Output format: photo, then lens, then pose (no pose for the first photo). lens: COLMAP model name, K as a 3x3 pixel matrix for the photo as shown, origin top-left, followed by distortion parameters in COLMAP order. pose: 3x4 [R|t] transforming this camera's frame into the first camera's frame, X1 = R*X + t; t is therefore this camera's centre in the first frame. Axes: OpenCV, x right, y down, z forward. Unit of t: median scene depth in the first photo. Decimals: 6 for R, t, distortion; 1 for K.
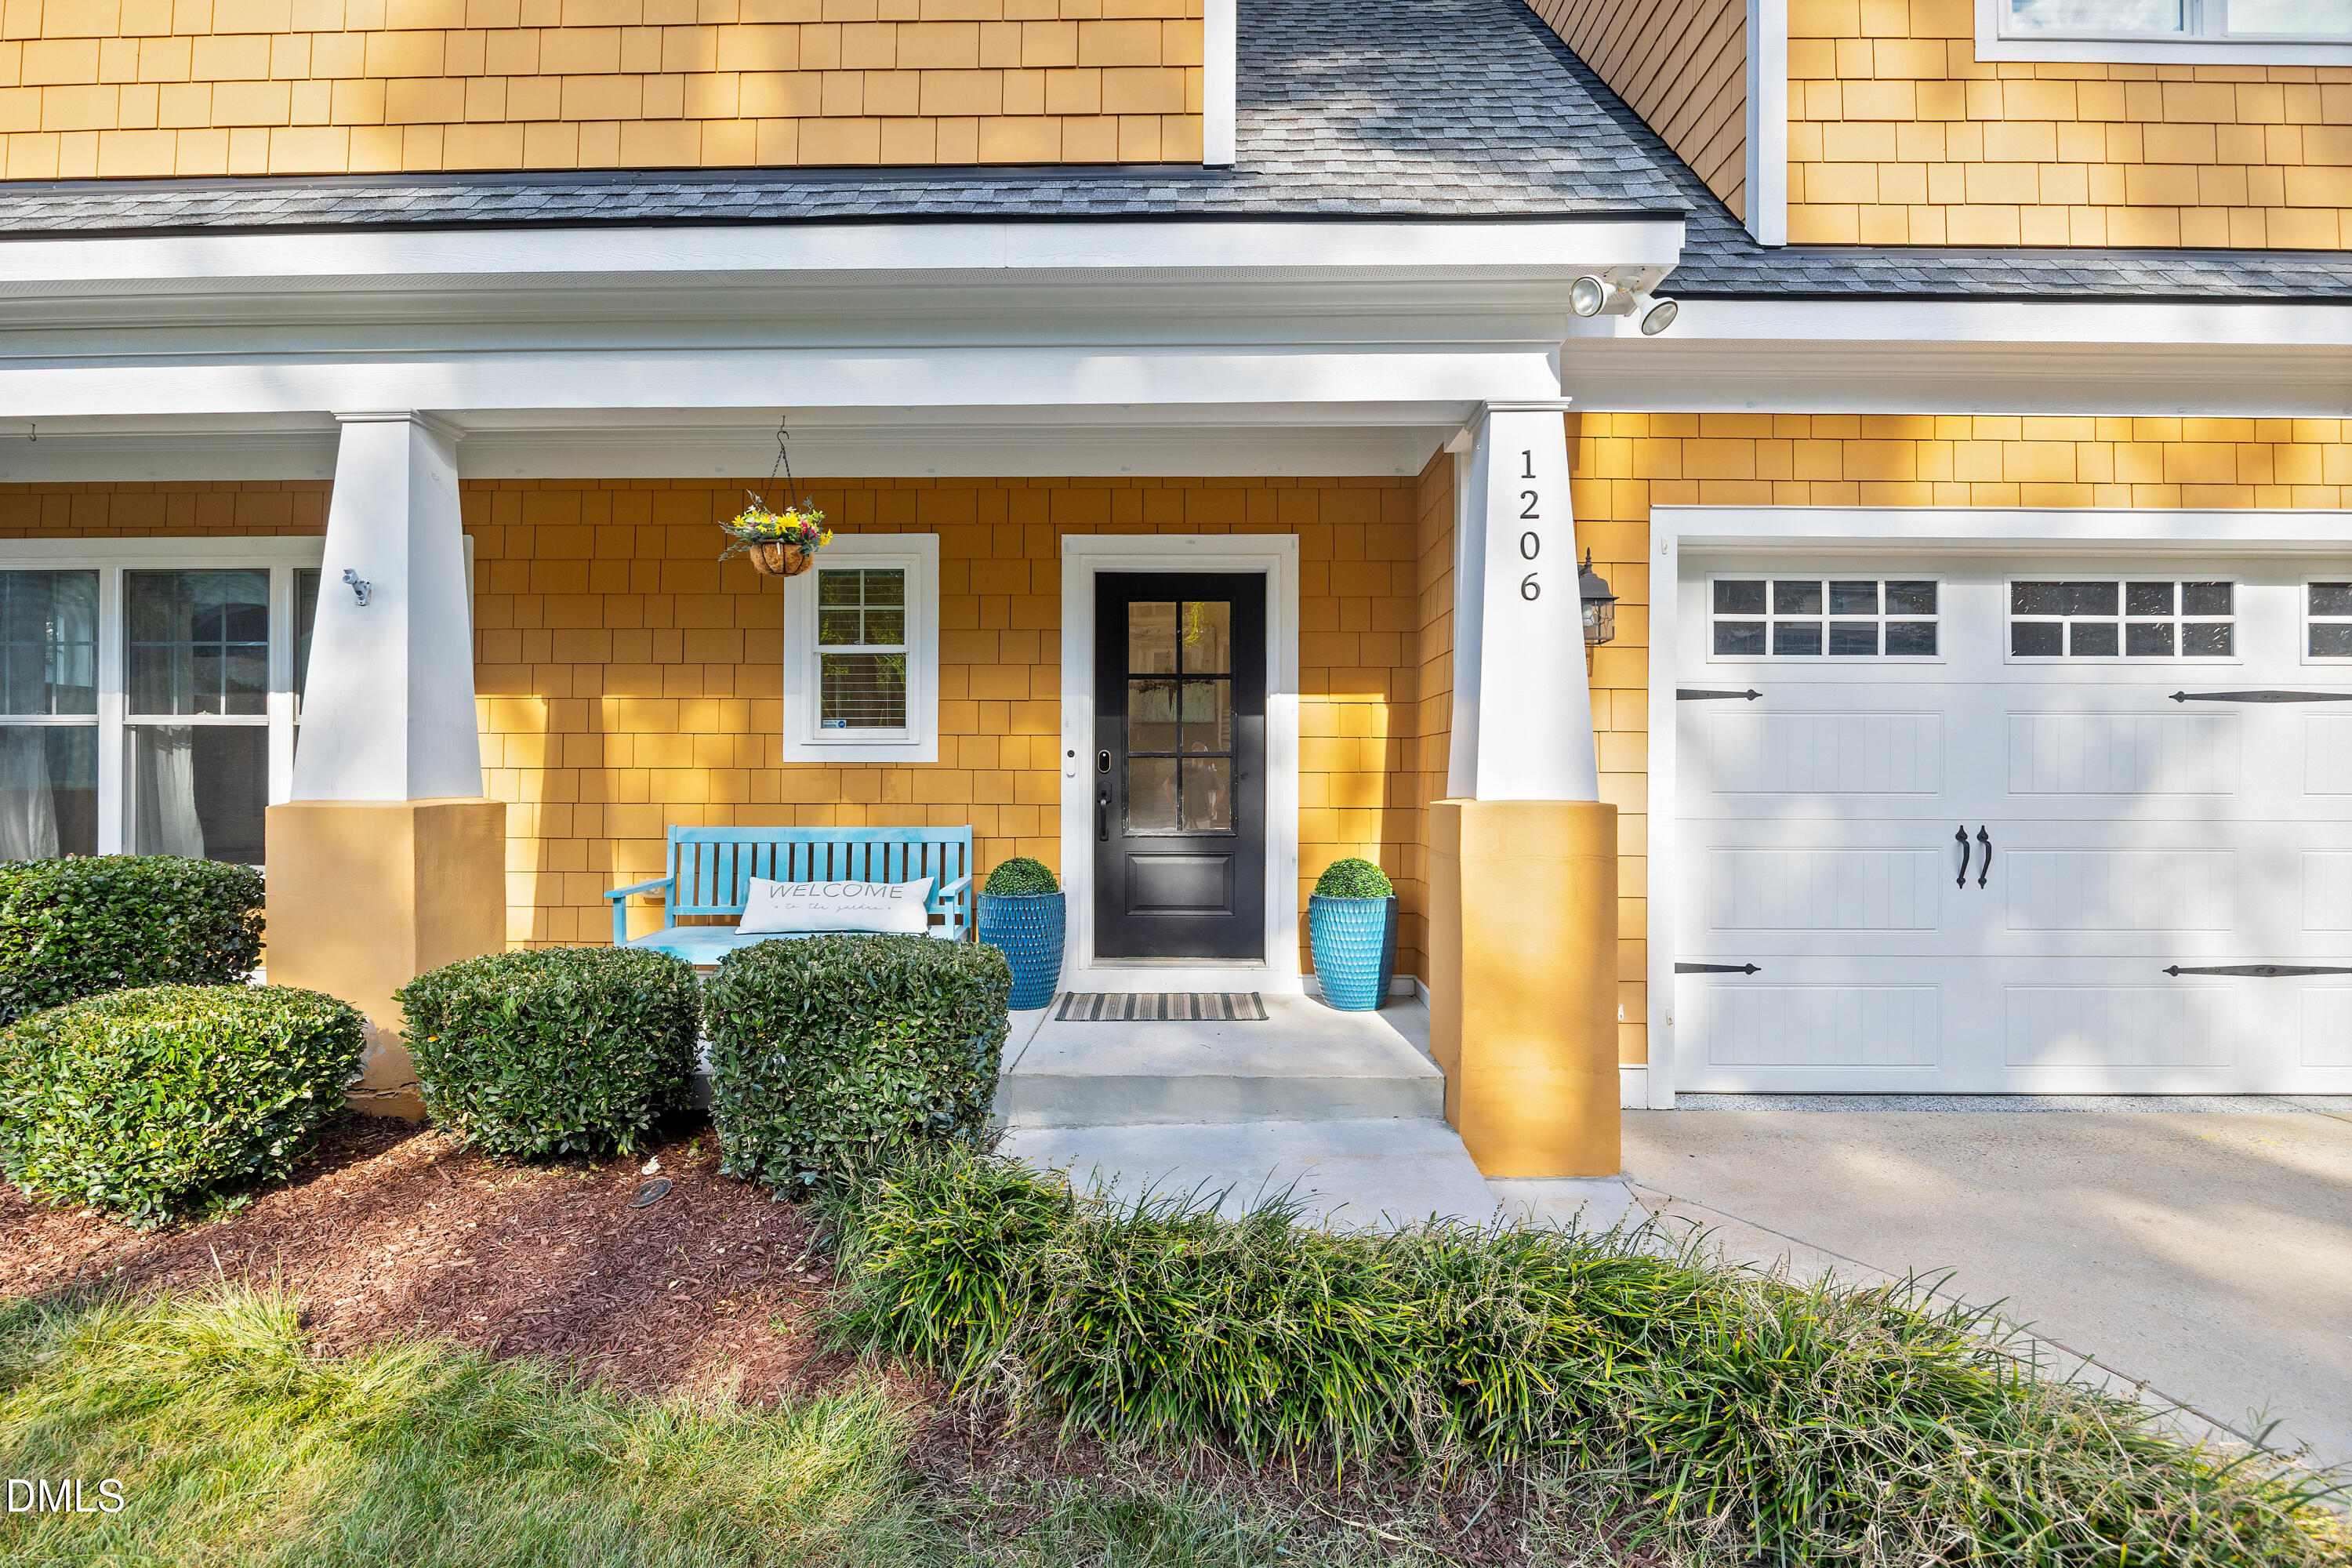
lens RADIAL K [[1095.9, 0, 1168.4], [0, 1095.9, 775.5], [0, 0, 1]] dist [-0.015126, -0.000225]
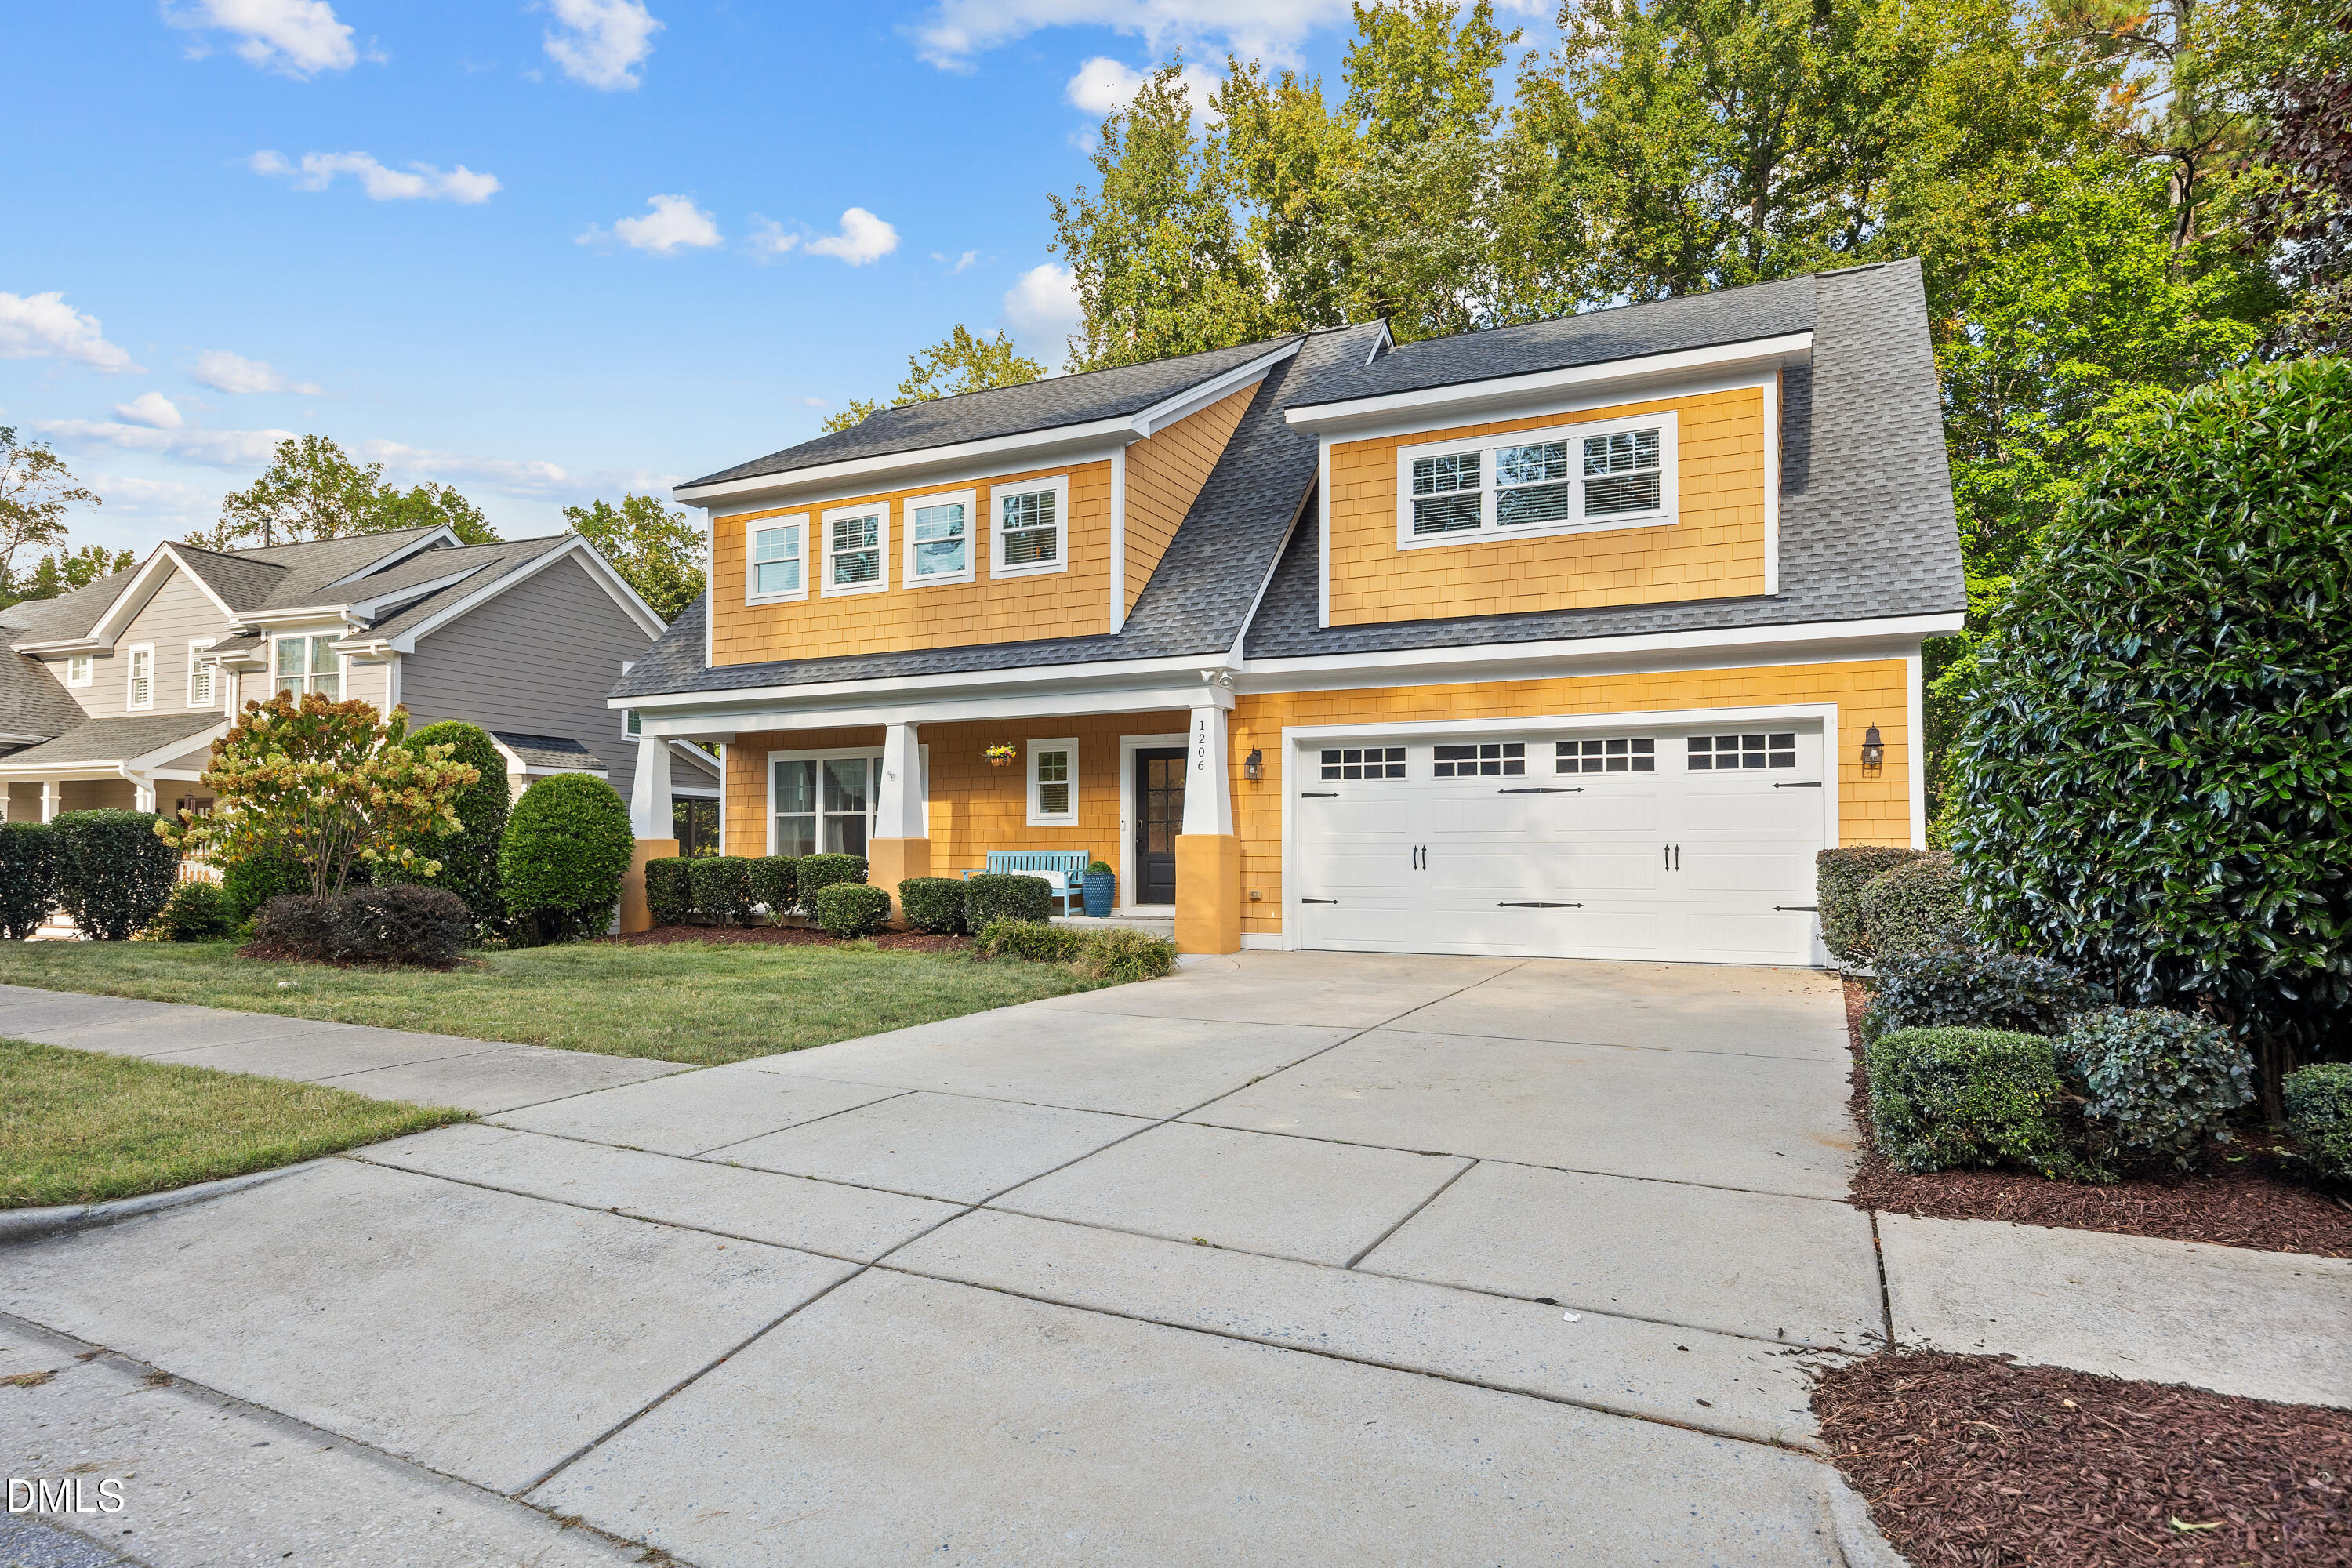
lens RADIAL K [[1299.3, 0, 1176.1], [0, 1299.3, 792.1], [0, 0, 1]] dist [0.000178, 0.000001]
pose [[0.907617, -0.020969, -0.419275, 1.478695], [-0.005089, 0.998129, -0.060934, 0.108966], [0.419768, 0.057439, 0.905812, -1.932279]]
